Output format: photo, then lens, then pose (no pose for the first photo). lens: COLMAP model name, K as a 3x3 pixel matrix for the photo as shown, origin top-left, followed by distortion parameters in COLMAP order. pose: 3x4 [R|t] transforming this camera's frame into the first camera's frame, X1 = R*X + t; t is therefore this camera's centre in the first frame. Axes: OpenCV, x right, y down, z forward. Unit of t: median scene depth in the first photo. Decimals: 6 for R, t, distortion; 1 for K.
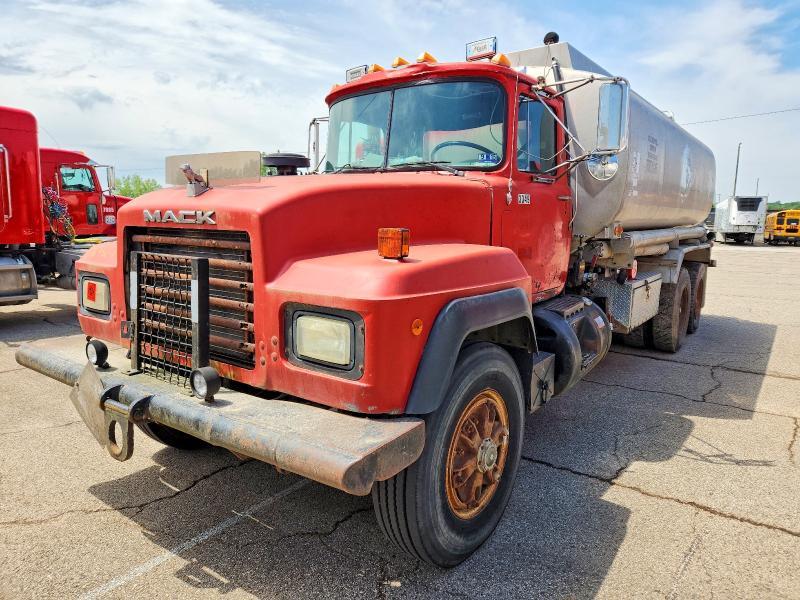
lens RADIAL K [[537.8, 0, 386.0], [0, 537.8, 298.0], [0, 0, 1]] dist [0.047712, -0.000169]
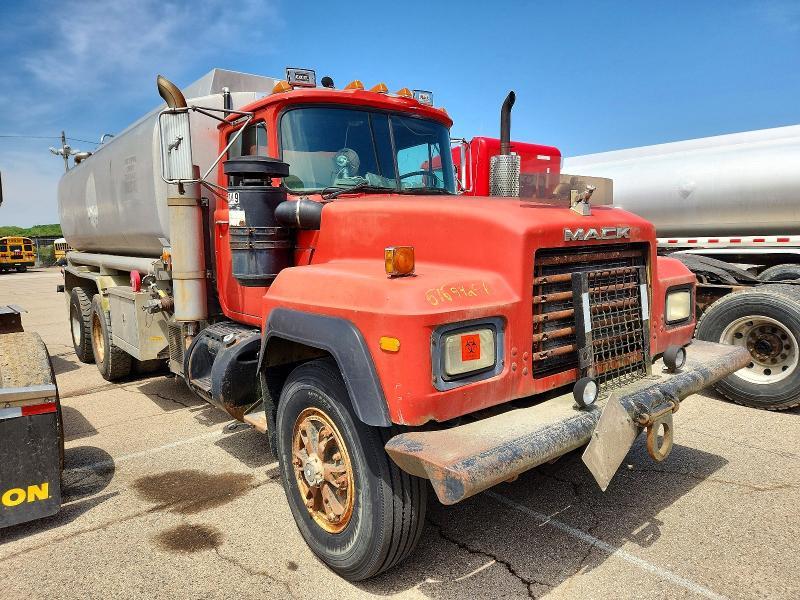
lens RADIAL K [[549.4, 0, 404.3], [0, 549.4, 298.9], [0, 0, 1]] dist [0.072610, -0.083279]
pose [[0.234298, -0.129702, 0.963474, -1.391469], [0.176878, 0.980206, 0.088941, -0.170592], [-0.955939, 0.149579, 0.252602, 0.997374]]
